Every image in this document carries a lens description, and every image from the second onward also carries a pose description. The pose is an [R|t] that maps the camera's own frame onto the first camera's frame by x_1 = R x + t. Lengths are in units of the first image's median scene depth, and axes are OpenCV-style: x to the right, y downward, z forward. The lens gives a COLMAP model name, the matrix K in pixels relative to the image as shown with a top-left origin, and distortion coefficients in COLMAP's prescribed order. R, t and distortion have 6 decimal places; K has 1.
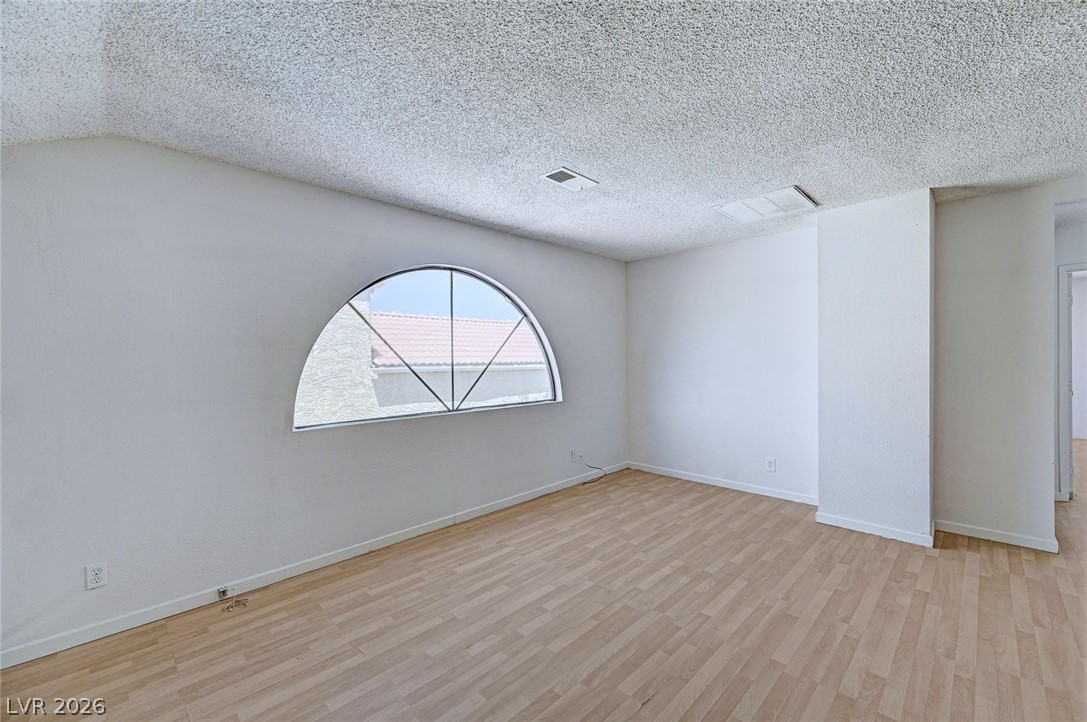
lens RADIAL K [[442.6, 0, 546.9], [0, 442.6, 361.0], [0, 0, 1]] dist [0.000785, 0.000222]
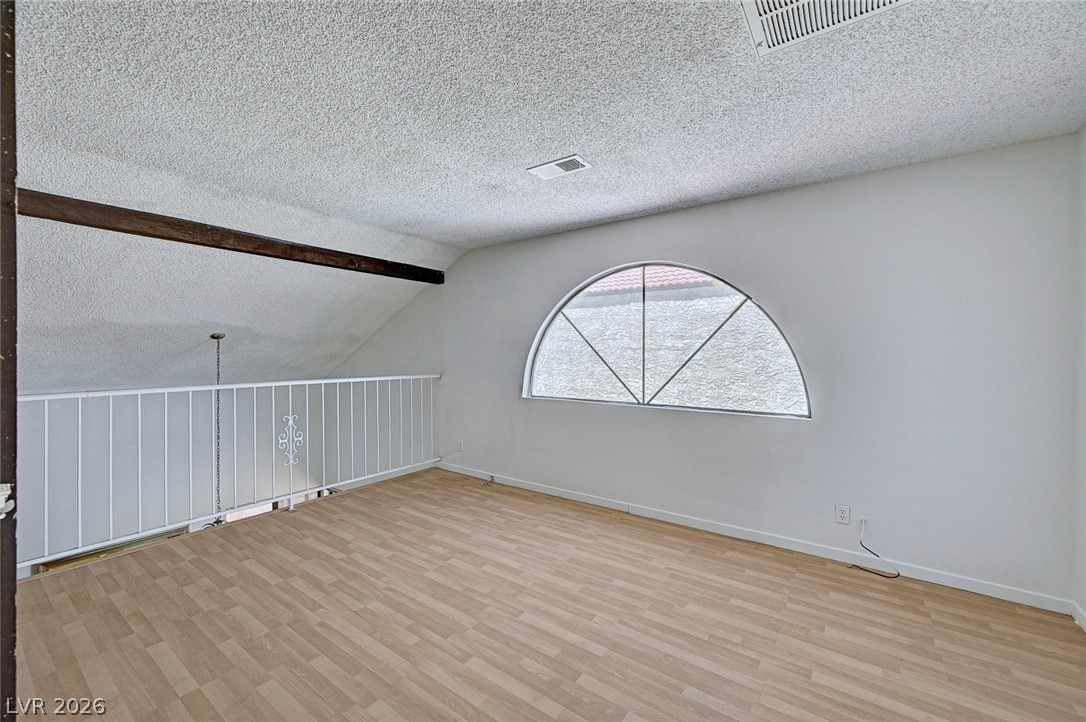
lens RADIAL K [[437.4, 0, 548.5], [0, 437.4, 353.9], [0, 0, 1]] dist [0.001969, 0.000370]
pose [[0.159004, 0.013748, -0.987182, 0.920726], [-0.010171, 0.999873, 0.012287, -0.017138], [0.987226, 0.008087, 0.159123, 0.777214]]
